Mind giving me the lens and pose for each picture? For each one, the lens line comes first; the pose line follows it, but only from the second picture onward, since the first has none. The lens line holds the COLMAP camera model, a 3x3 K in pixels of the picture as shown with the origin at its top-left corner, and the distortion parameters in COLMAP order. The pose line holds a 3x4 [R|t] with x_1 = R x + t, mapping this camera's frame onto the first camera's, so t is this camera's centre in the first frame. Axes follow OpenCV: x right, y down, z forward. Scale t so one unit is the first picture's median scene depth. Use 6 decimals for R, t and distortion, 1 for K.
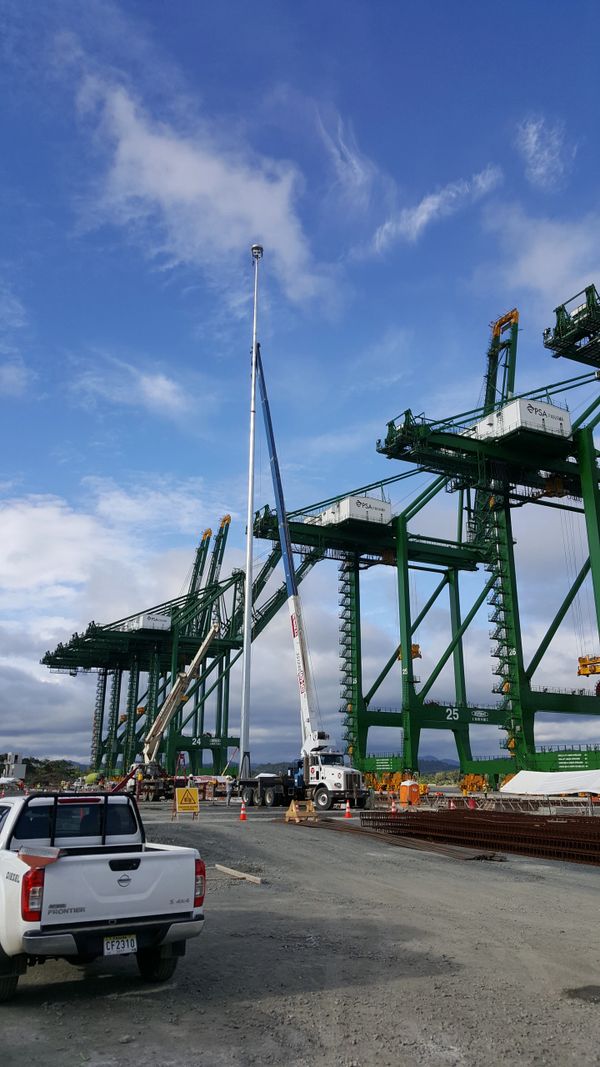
lens RADIAL K [[795.9, 0, 308.9], [0, 795.9, 531.8], [0, 0, 1]] dist [0.091075, -0.132552]
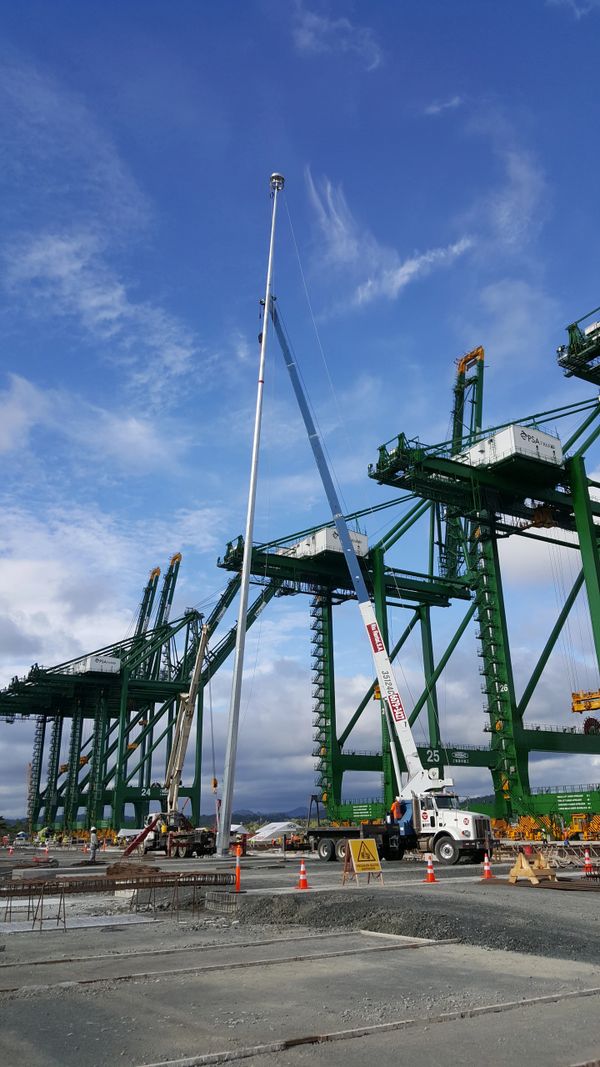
lens RADIAL K [[795.9, 0, 314.0], [0, 795.9, 528.8], [0, 0, 1]] dist [0.091075, -0.132552]
pose [[0.996436, 0.007868, 0.083989, -0.041845], [-0.002947, 0.998280, -0.058554, 0.012618], [-0.084306, 0.058098, 0.994745, 0.041079]]
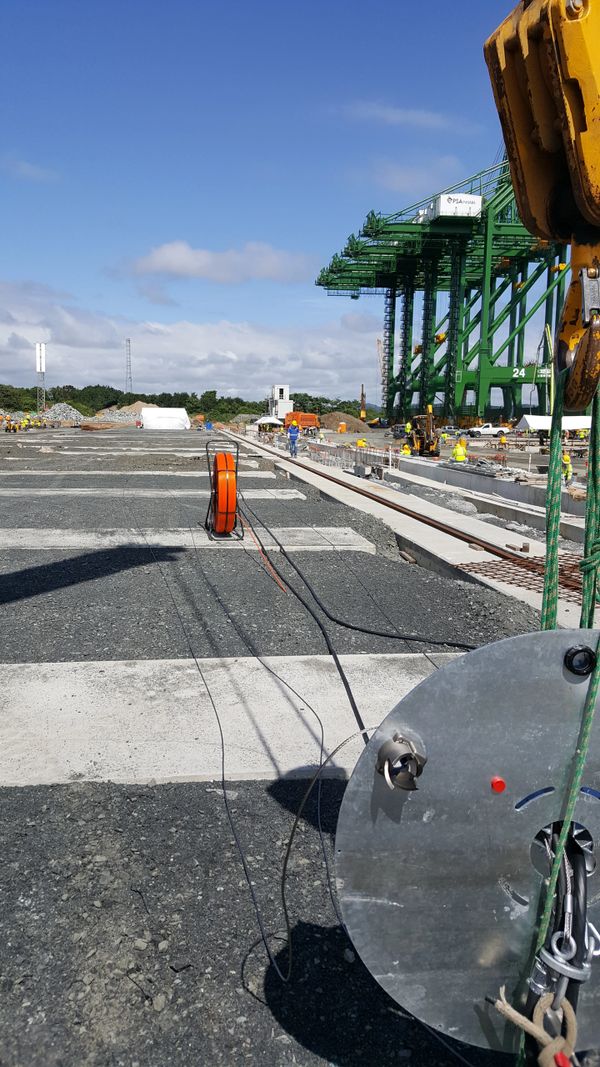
lens RADIAL K [[795.9, 0, 303.8], [0, 795.9, 535.4], [0, 0, 1]] dist [0.091075, -0.132552]
pose [[0.942317, 0.058795, -0.329518, -0.122180], [0.084846, 0.910343, 0.405064, 0.130933], [0.323790, -0.409657, 0.852843, 0.383657]]
